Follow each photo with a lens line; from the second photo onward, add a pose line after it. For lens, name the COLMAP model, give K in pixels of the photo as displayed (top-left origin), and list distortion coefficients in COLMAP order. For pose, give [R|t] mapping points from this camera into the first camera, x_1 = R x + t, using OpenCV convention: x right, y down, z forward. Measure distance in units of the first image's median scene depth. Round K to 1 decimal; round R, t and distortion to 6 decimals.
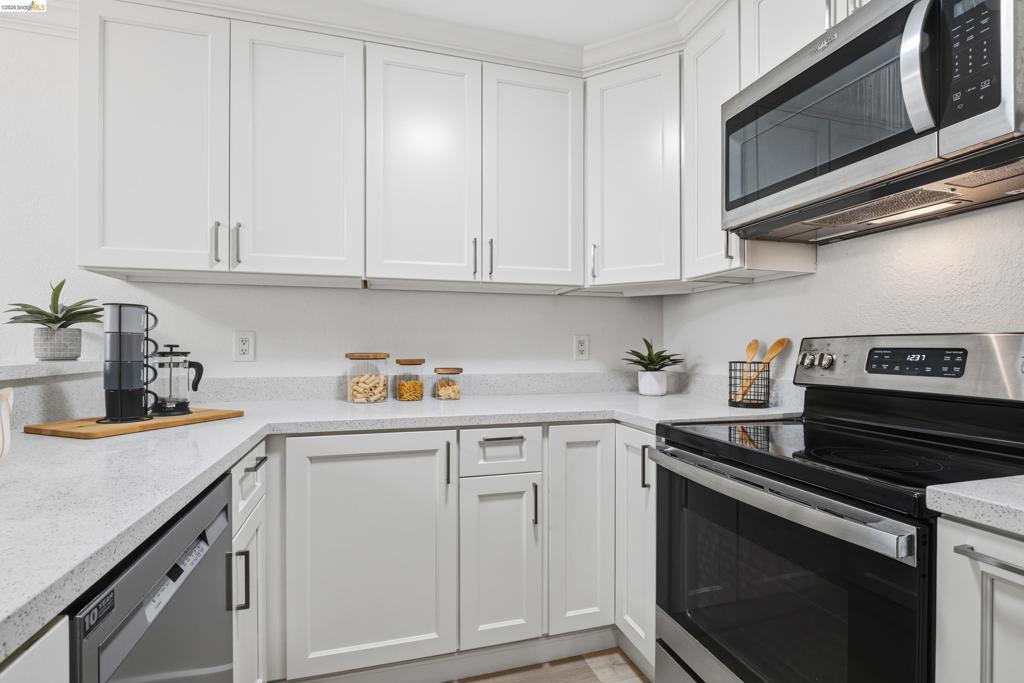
lens RADIAL K [[481.9, 0, 513.0], [0, 481.9, 349.1], [0, 0, 1]] dist [-0.001132, -0.006548]
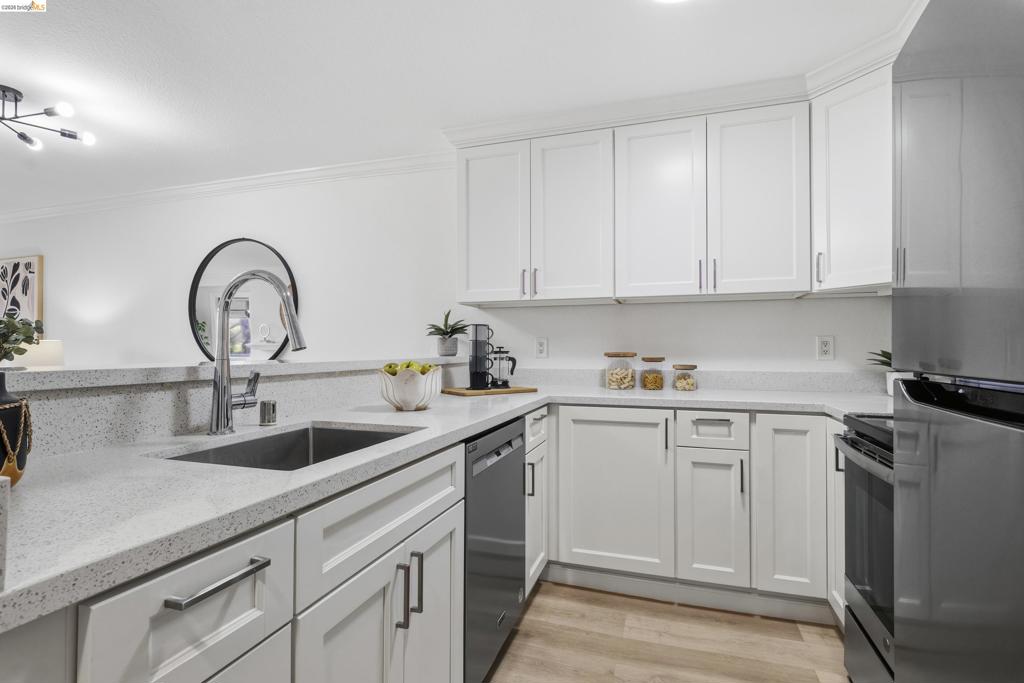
lens RADIAL K [[481.9, 0, 513.0], [0, 481.9, 349.1], [0, 0, 1]] dist [-0.001132, -0.006548]
pose [[0.823234, -0.001232, -0.567701, 0.257023], [-0.000273, 0.999997, -0.002565, 0.002780], [0.567703, 0.002266, 0.823231, -0.328281]]
